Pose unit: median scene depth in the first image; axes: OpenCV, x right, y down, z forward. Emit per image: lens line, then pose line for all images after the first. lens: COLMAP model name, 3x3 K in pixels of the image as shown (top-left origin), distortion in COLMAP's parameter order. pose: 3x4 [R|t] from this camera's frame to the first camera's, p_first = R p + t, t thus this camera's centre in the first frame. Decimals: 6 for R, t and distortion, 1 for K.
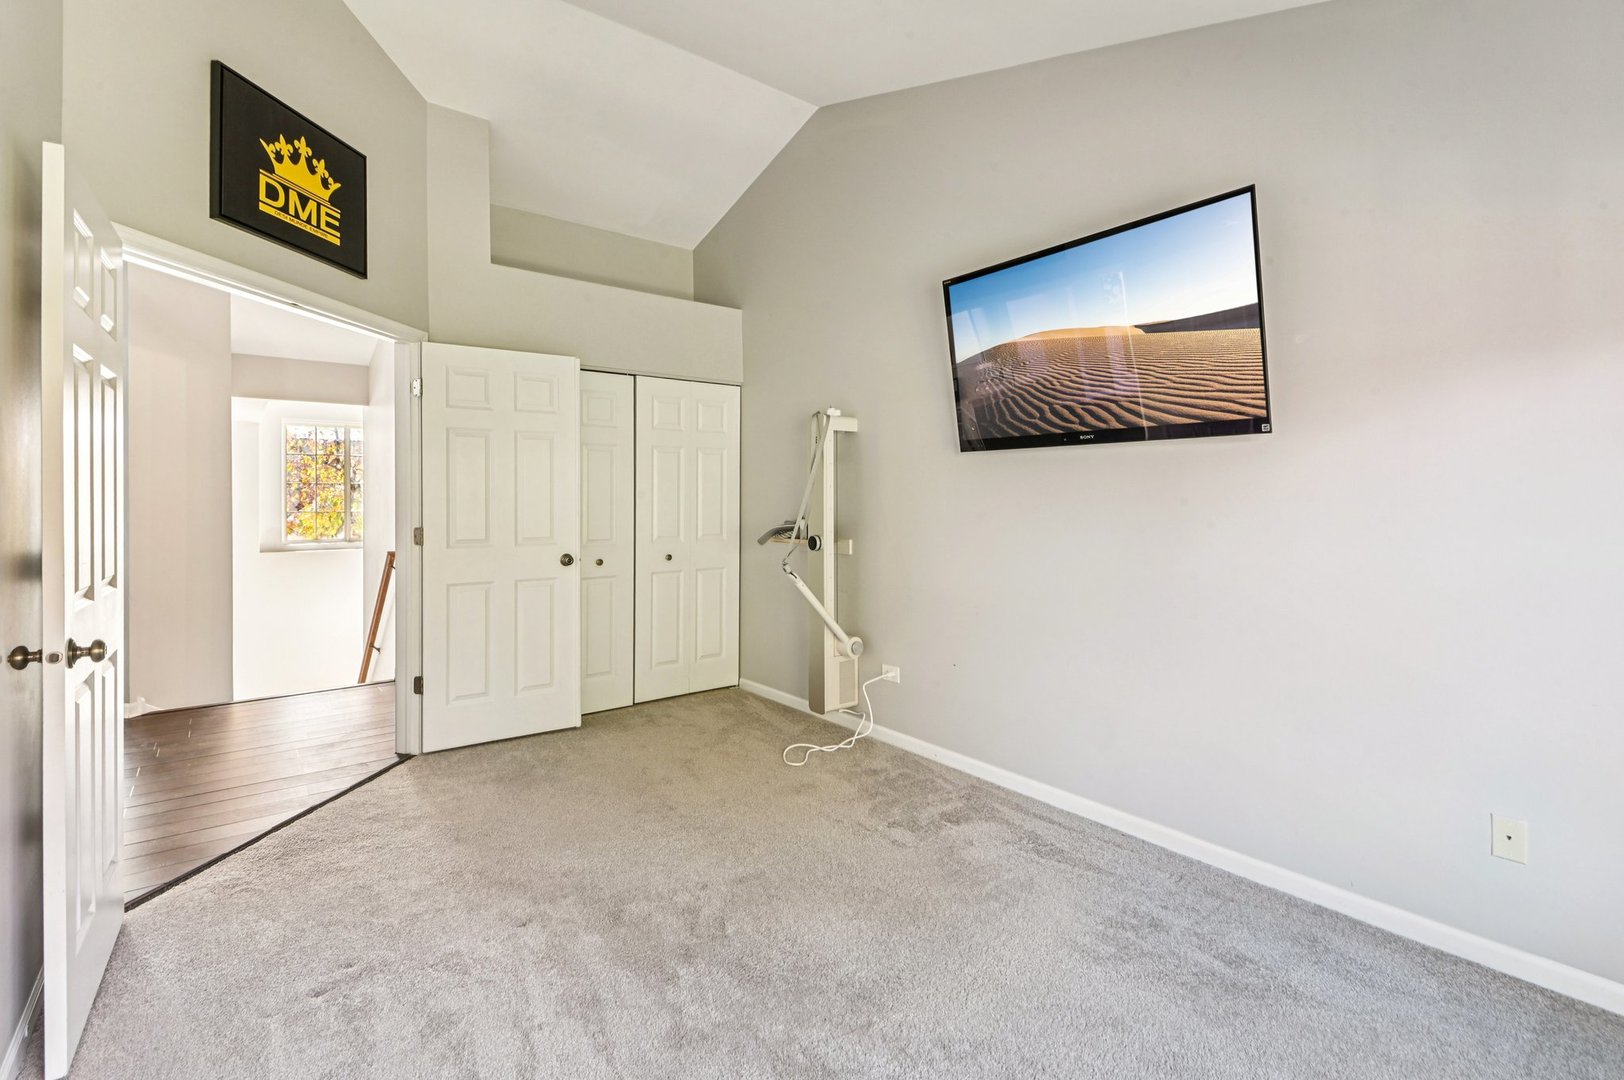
lens RADIAL K [[749.2, 0, 801.8], [0, 749.2, 504.2], [0, 0, 1]] dist [0.017766, -0.017097]
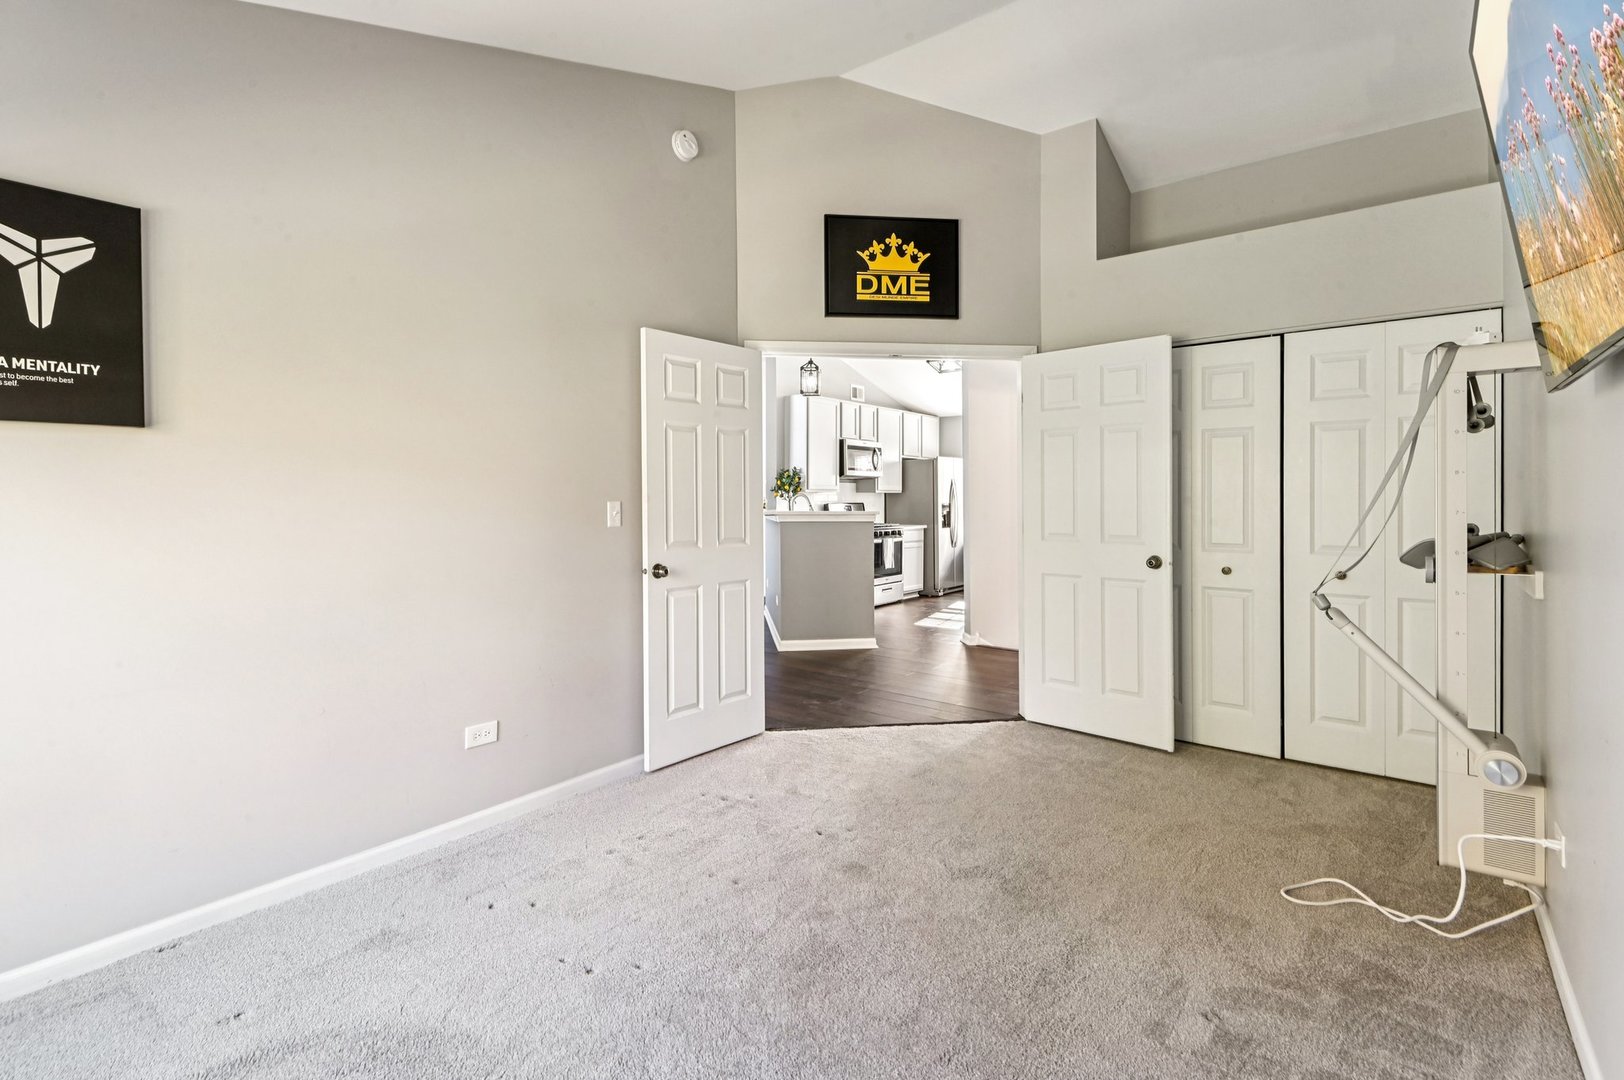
lens RADIAL K [[749.2, 0, 801.8], [0, 749.2, 504.2], [0, 0, 1]] dist [0.017766, -0.017097]
pose [[0.229516, 0.013716, -0.973208, 0.626108], [-0.003598, 0.999906, 0.013244, -0.008503], [0.973298, 0.000462, 0.229543, 0.504334]]
